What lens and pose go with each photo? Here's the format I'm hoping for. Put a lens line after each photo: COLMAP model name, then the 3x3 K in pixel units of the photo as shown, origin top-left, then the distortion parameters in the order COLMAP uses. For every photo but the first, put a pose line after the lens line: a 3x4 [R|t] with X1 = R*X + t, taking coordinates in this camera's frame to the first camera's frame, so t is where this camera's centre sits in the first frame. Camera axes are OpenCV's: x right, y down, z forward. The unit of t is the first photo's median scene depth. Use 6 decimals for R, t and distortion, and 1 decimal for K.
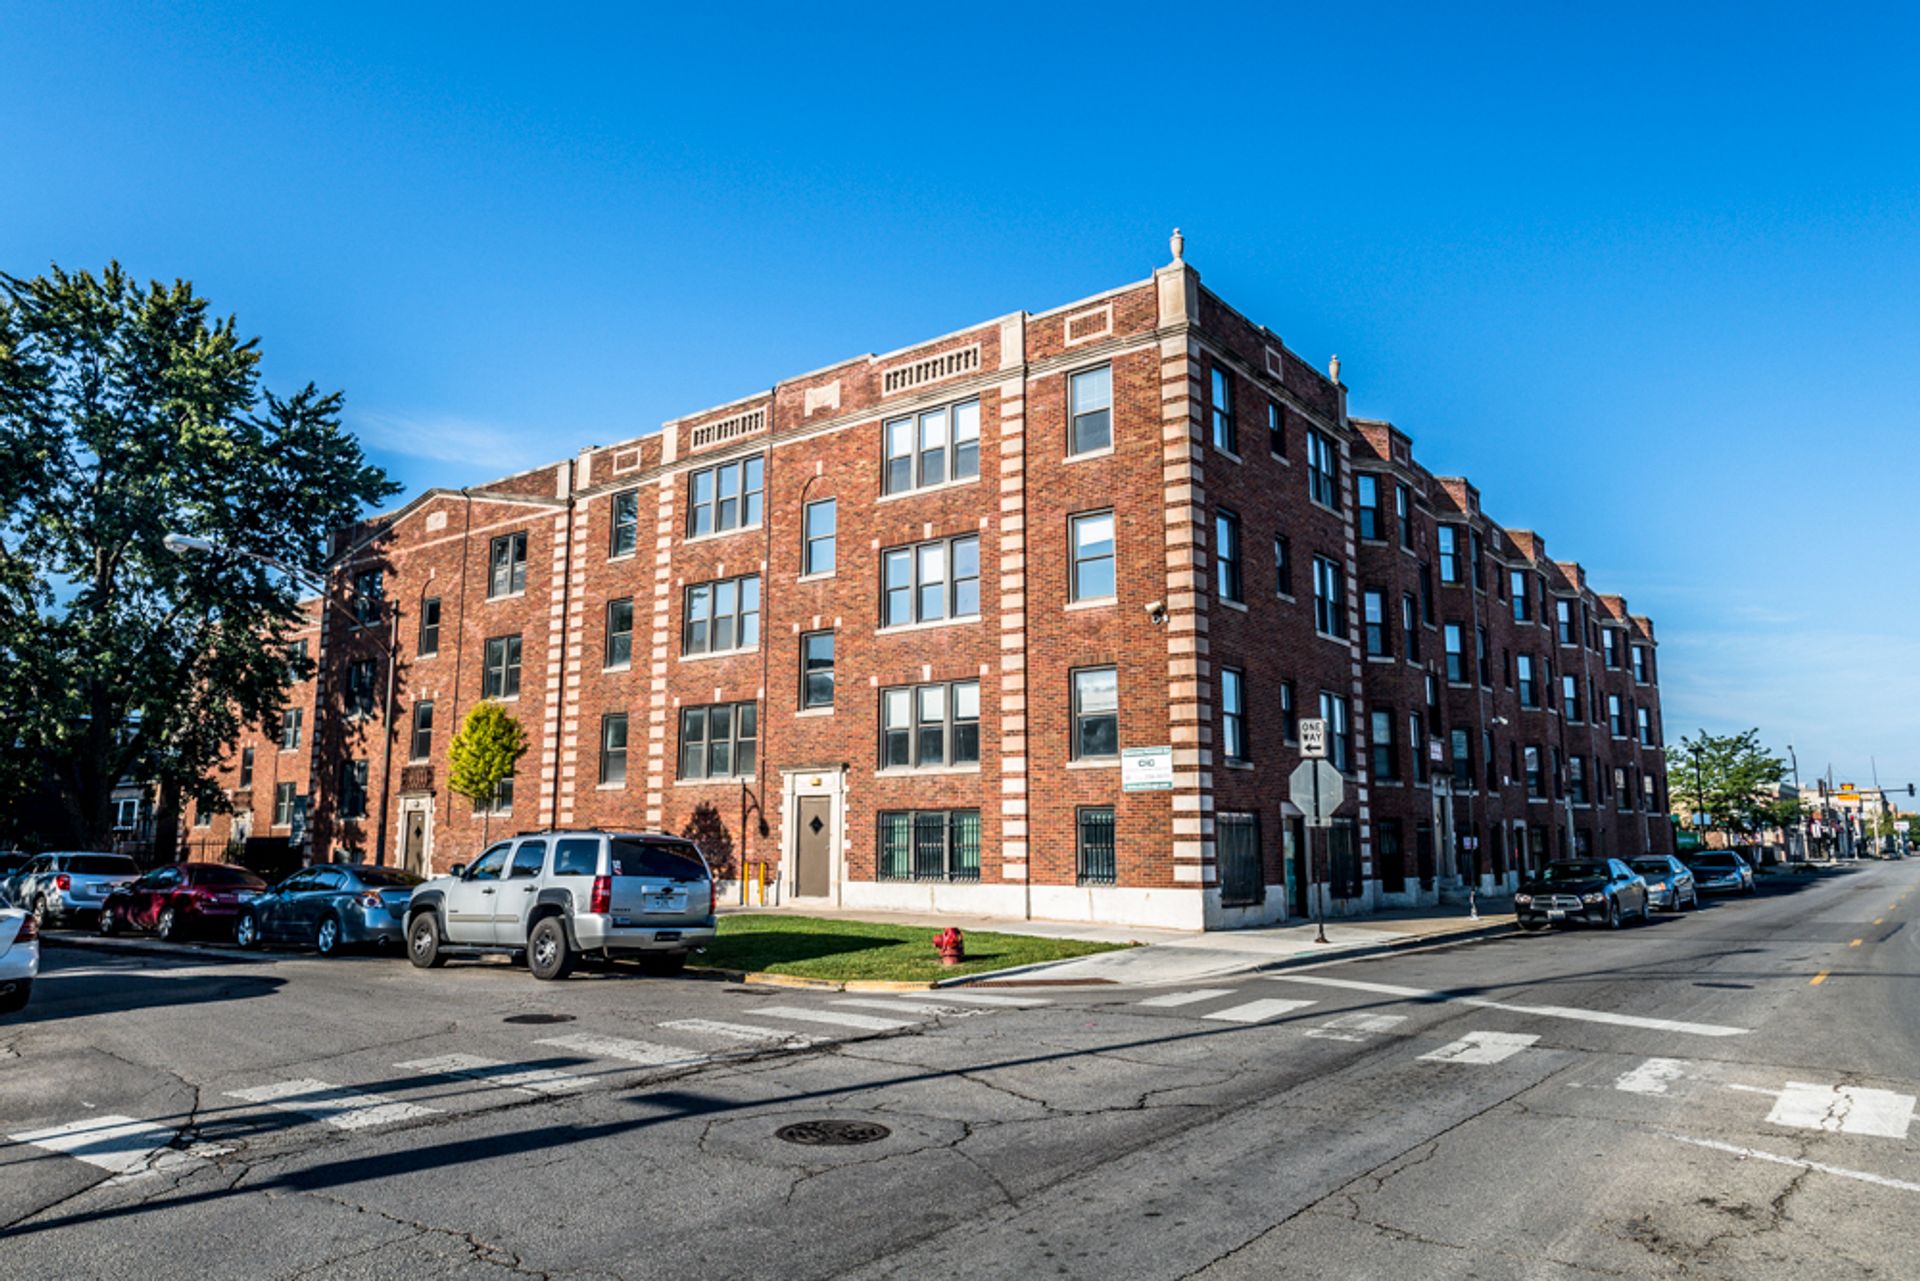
lens RADIAL K [[1256.7, 0, 960.0], [0, 1256.7, 640.5], [0, 0, 1]] dist [0.006883, -0.002028]
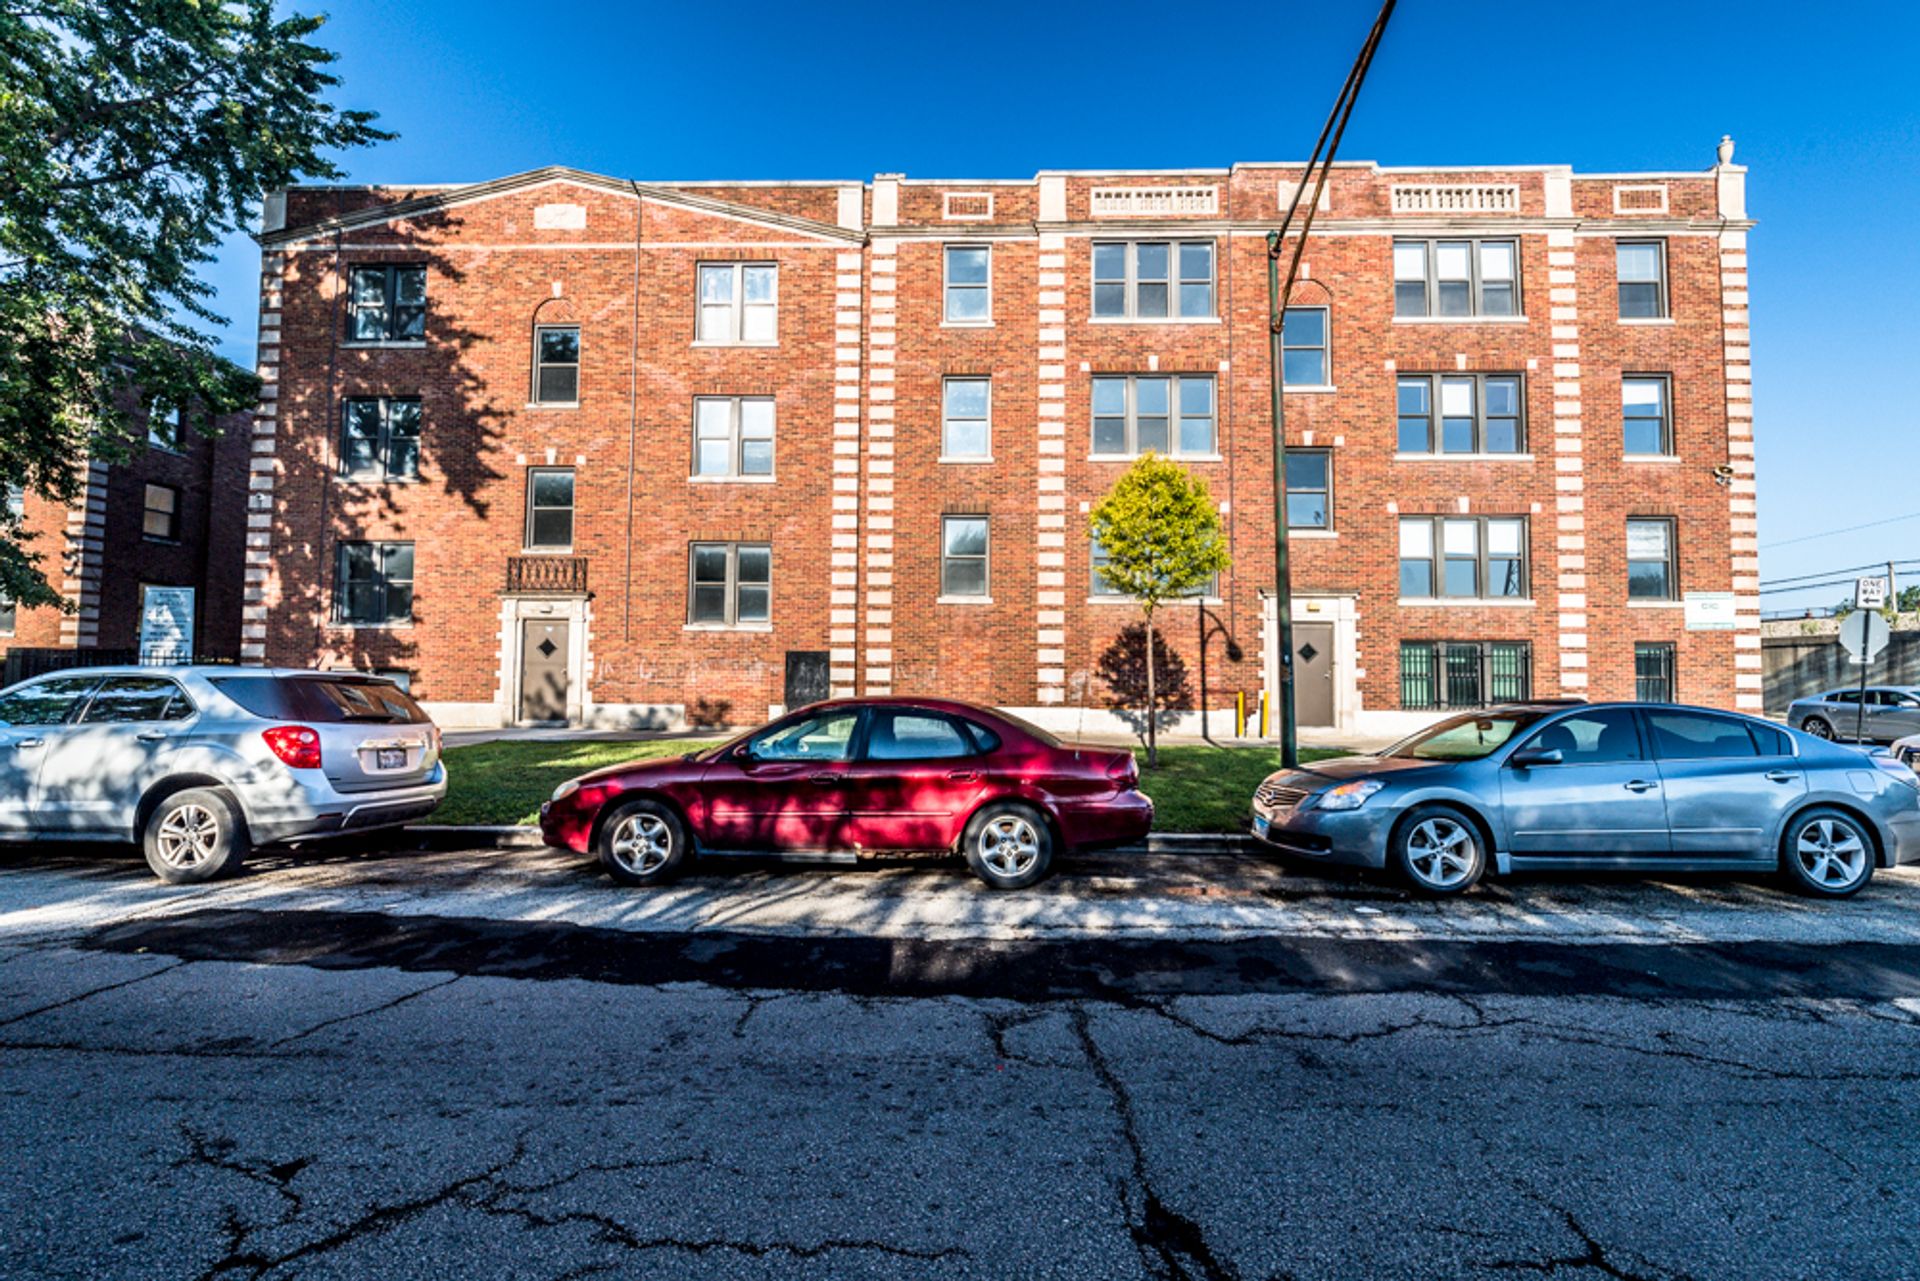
lens RADIAL K [[757.9, 0, 960.0], [0, 757.9, 640.5], [0, 0, 1]] dist [0.007142, -0.007411]
pose [[0.812195, 0.036159, 0.582265, -0.685986], [-0.103969, 0.991071, 0.083479, 0.121429], [-0.574047, -0.128338, 0.808702, 0.711919]]
